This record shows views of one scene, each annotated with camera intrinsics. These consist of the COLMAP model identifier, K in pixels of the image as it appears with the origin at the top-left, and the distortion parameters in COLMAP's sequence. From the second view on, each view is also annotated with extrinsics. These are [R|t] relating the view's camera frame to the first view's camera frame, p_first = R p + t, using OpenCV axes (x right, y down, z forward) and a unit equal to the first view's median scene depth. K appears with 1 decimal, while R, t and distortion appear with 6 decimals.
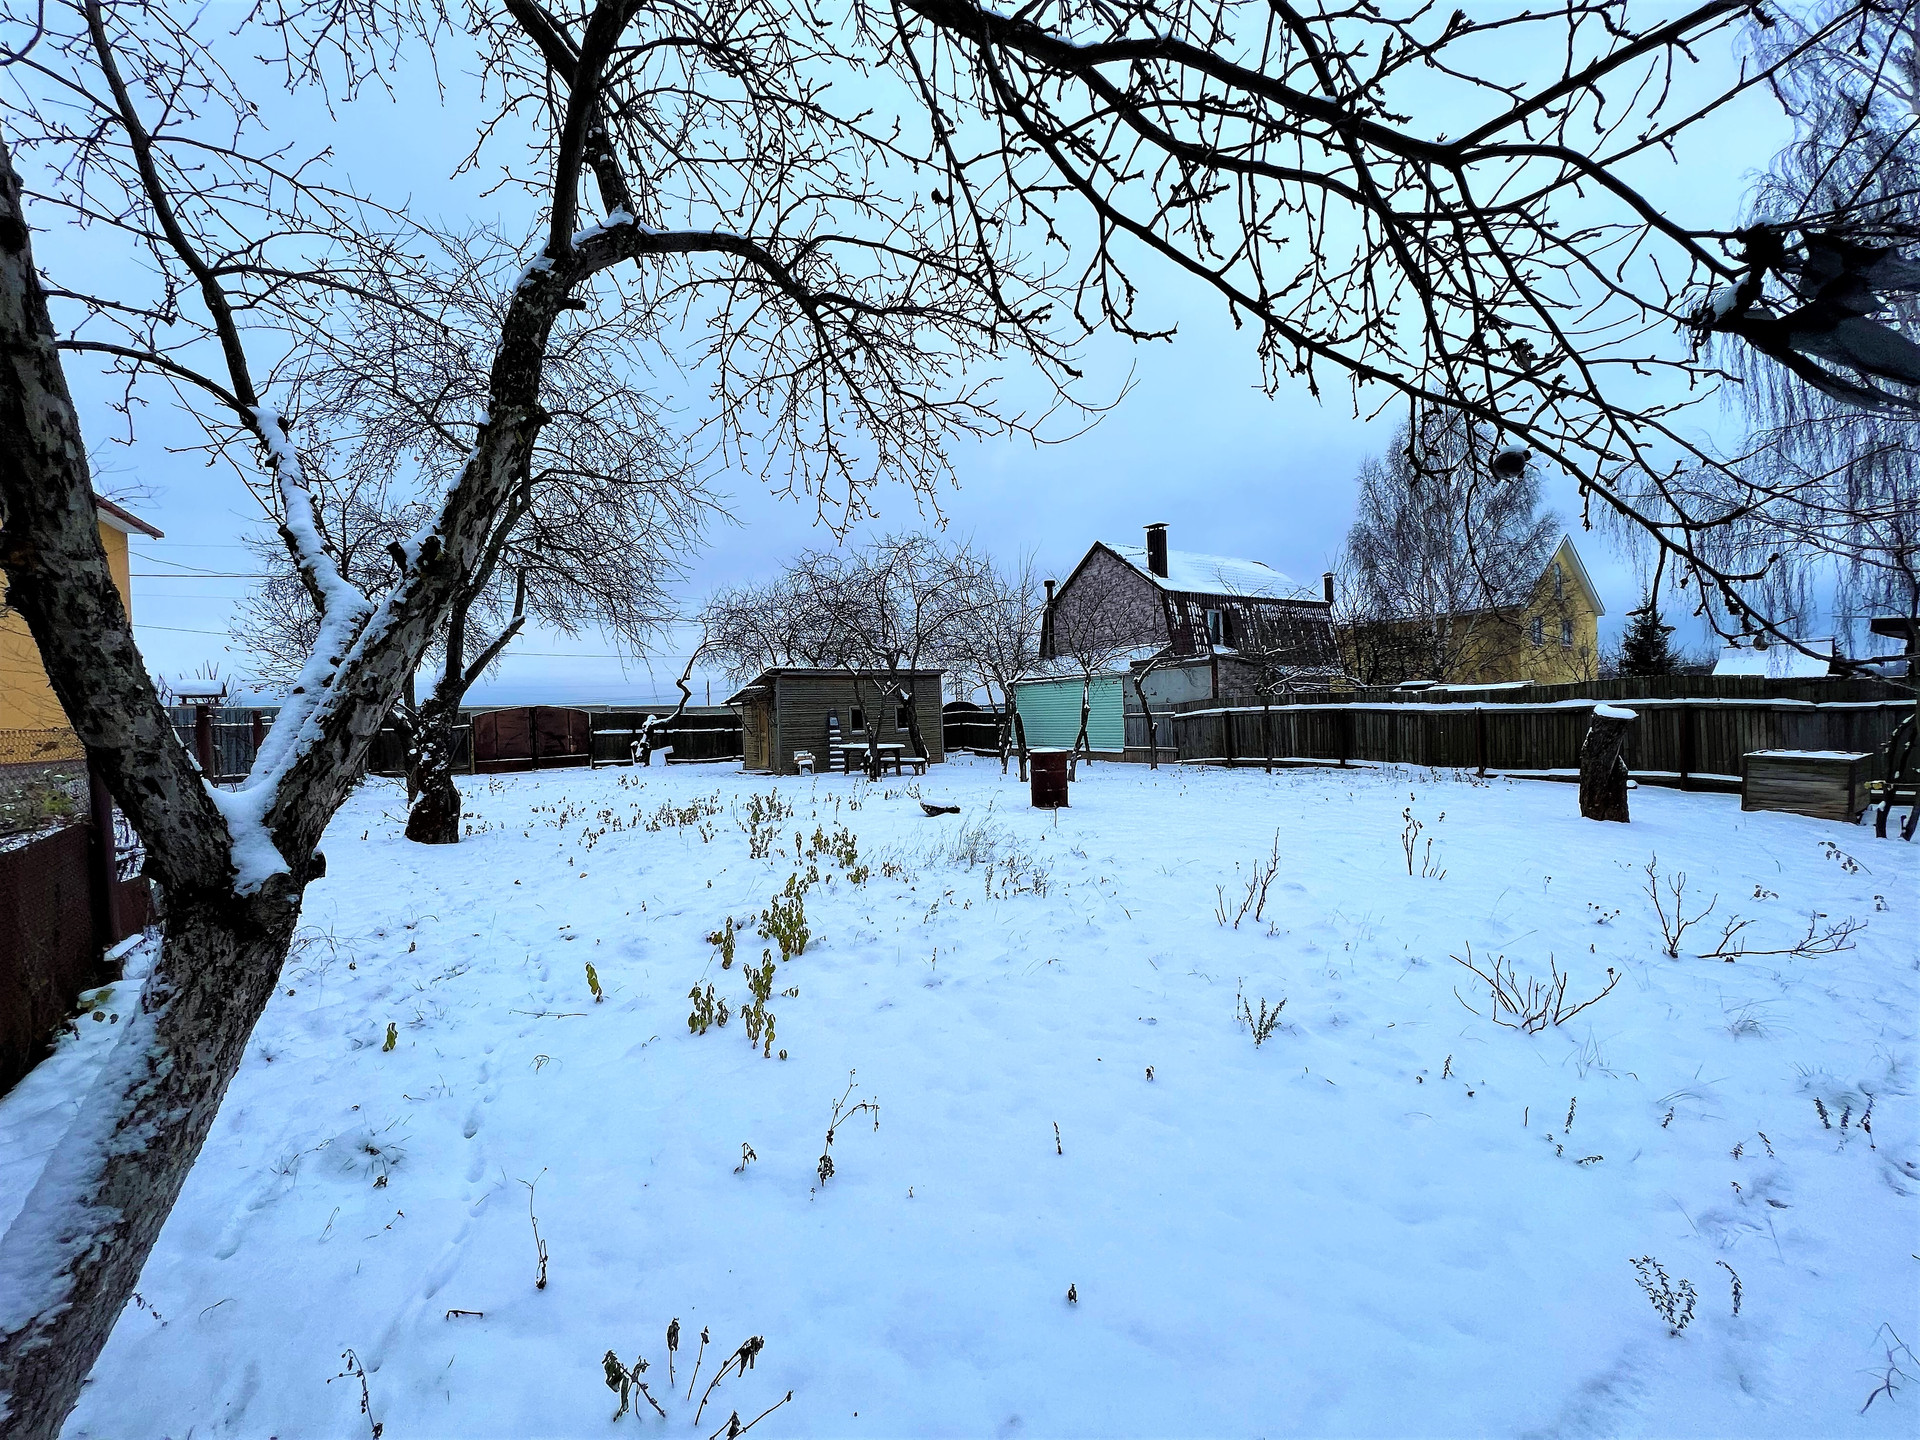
lens RADIAL K [[766.8, 0, 969.4], [0, 766.8, 722.9], [0, 0, 1]] dist [-0.003051, -0.000131]
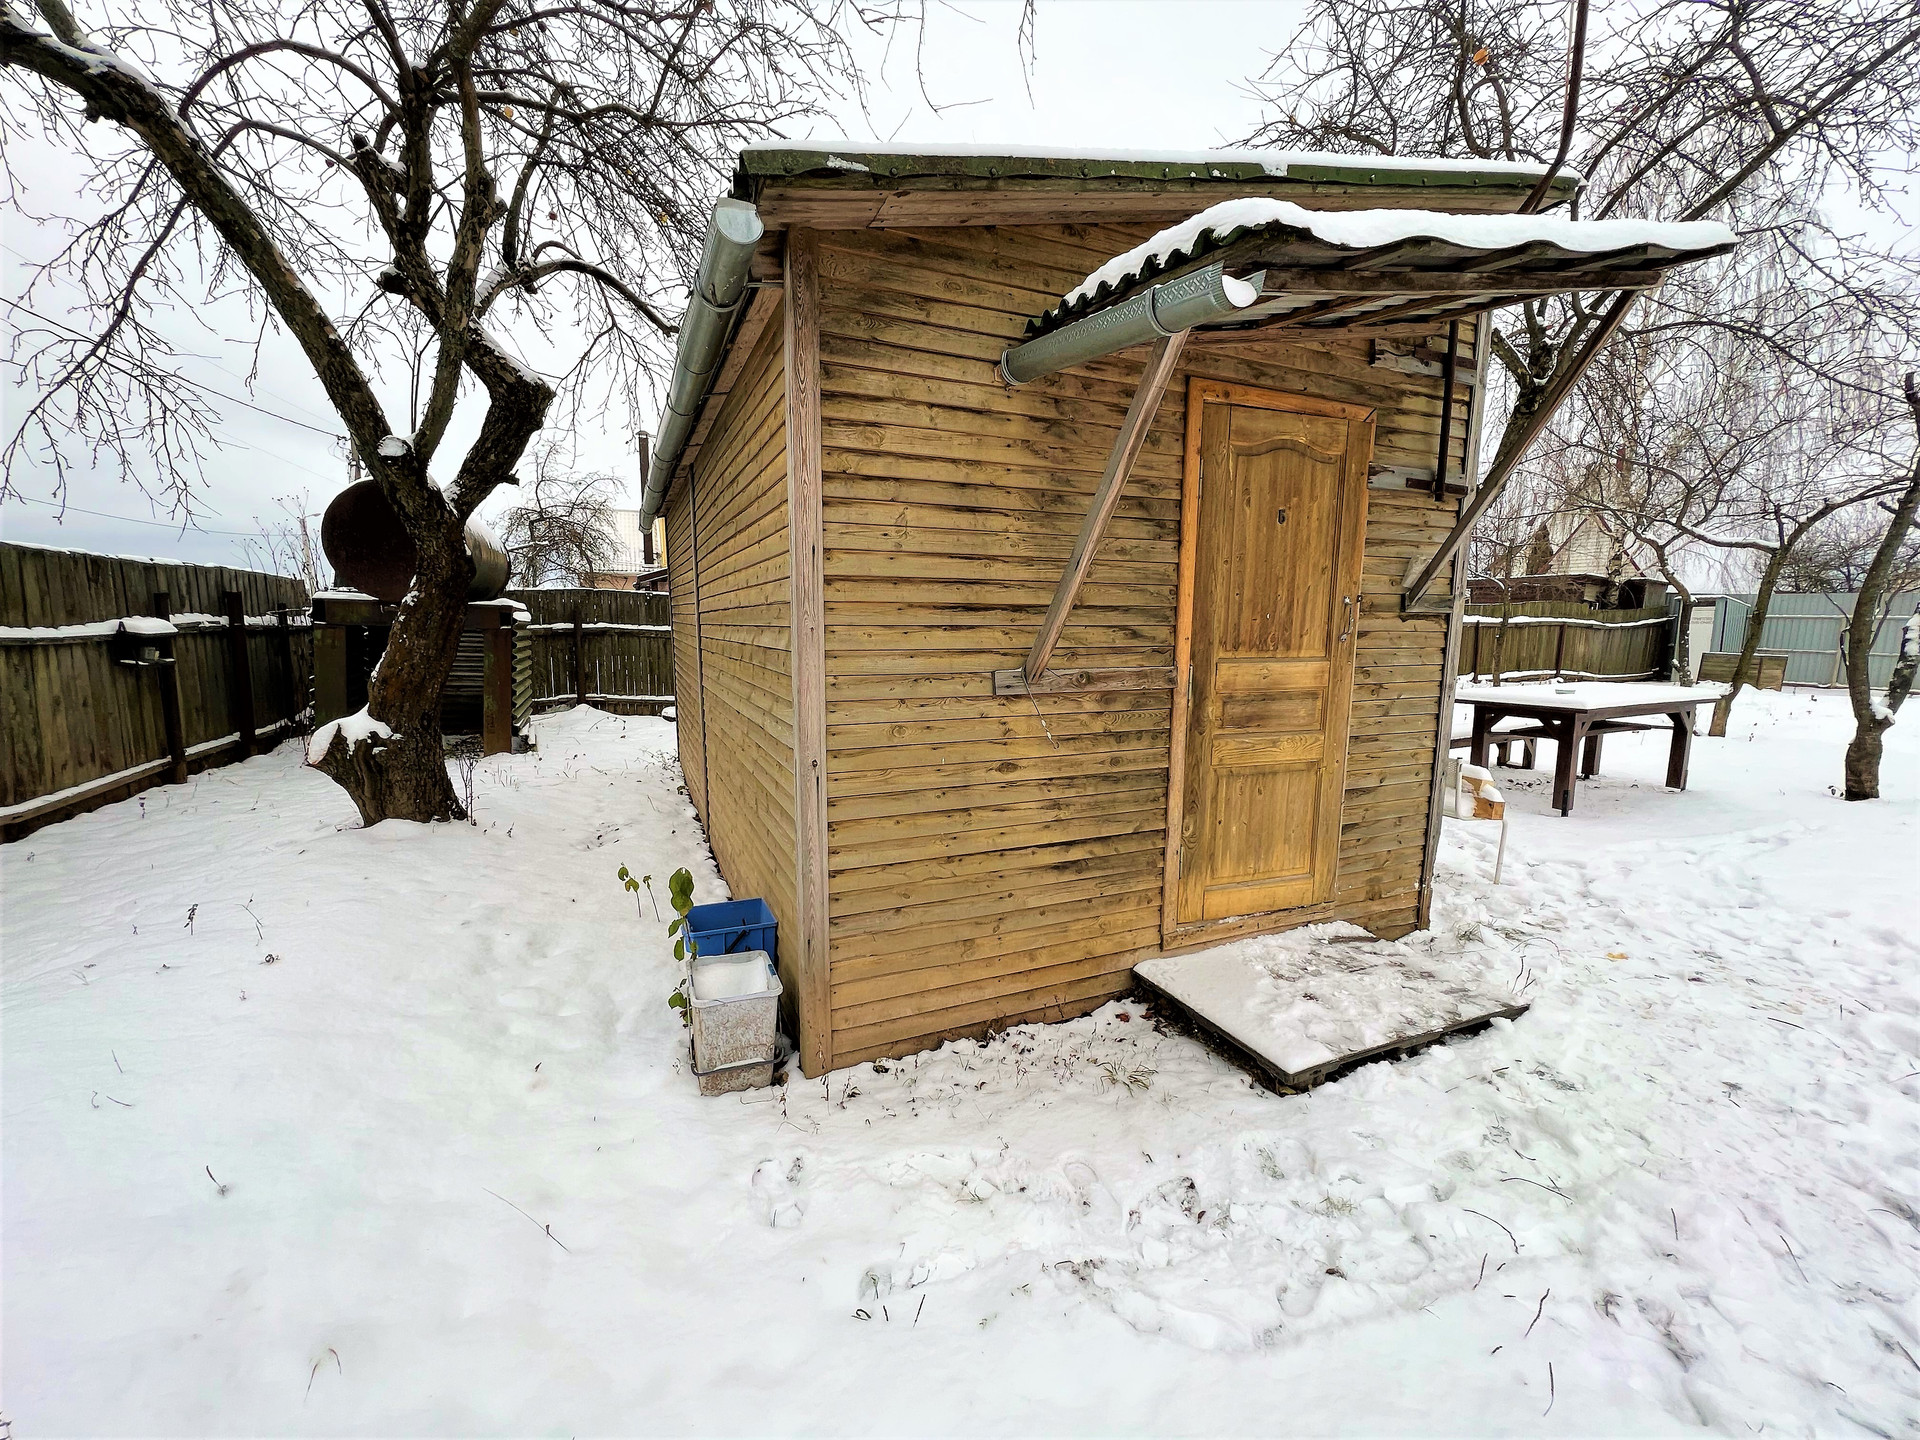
lens RADIAL K [[766.3, 0, 967.6], [0, 766.3, 724.4], [0, 0, 1]] dist [0.000095, -0.000312]
pose [[0.208556, -0.103001, 0.972571, -0.398803], [-0.005281, 0.994306, 0.106435, 0.010734], [-0.977996, -0.027334, 0.206824, 1.015985]]
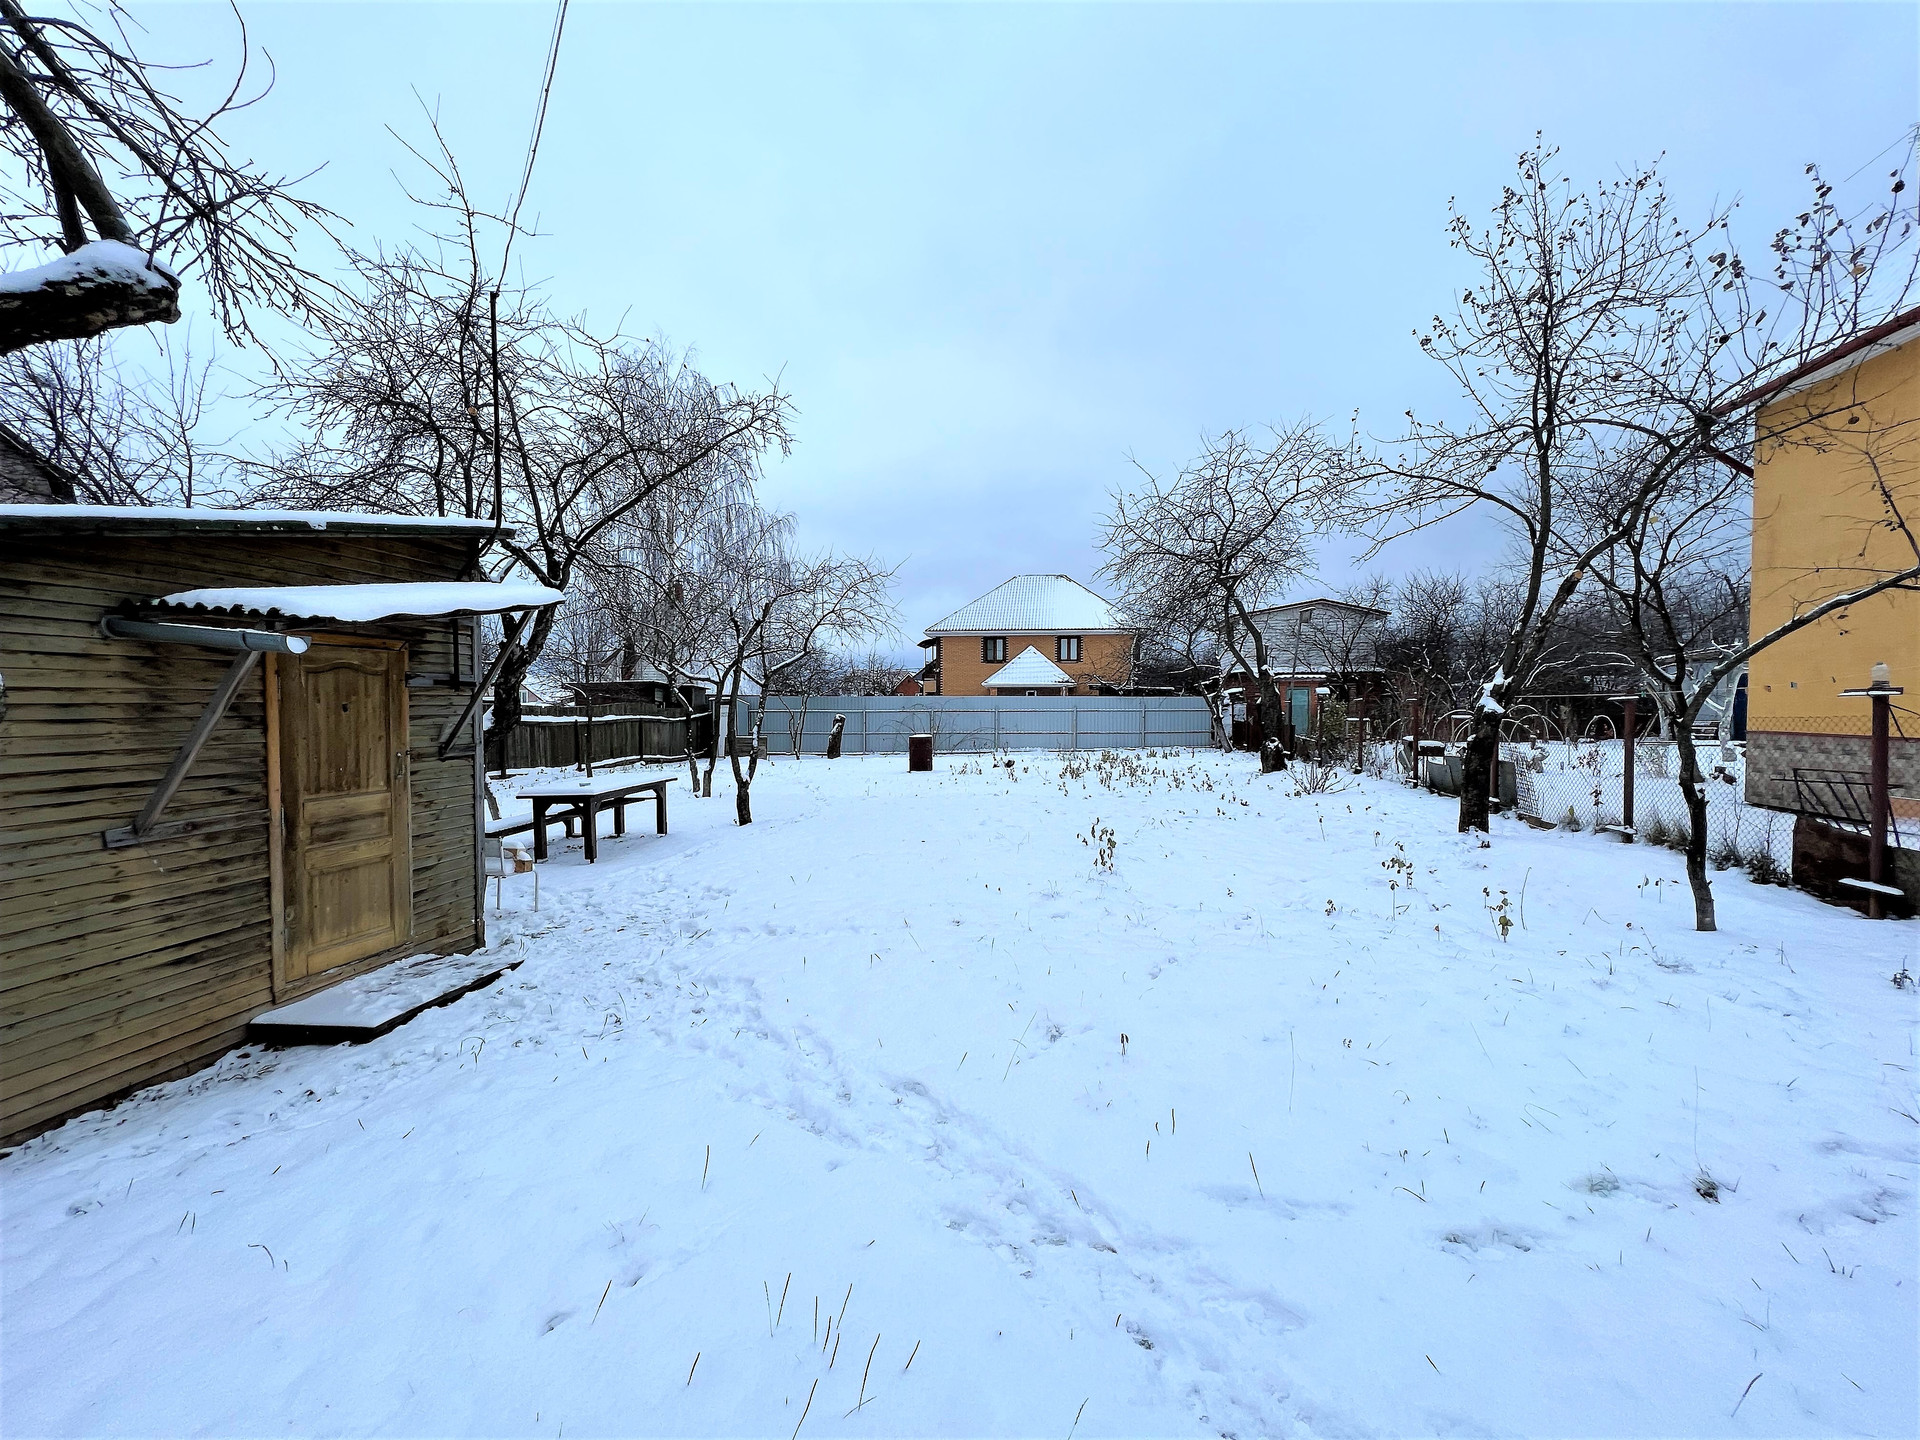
lens RADIAL K [[766.3, 0, 966.5], [0, 766.3, 721.9], [0, 0, 1]] dist [0.000095, -0.000312]
pose [[-0.724604, 0.021000, 0.688845, -0.520197], [0.037653, 0.999249, 0.009144, -0.001778], [-0.688136, 0.032562, -0.724851, 1.026474]]
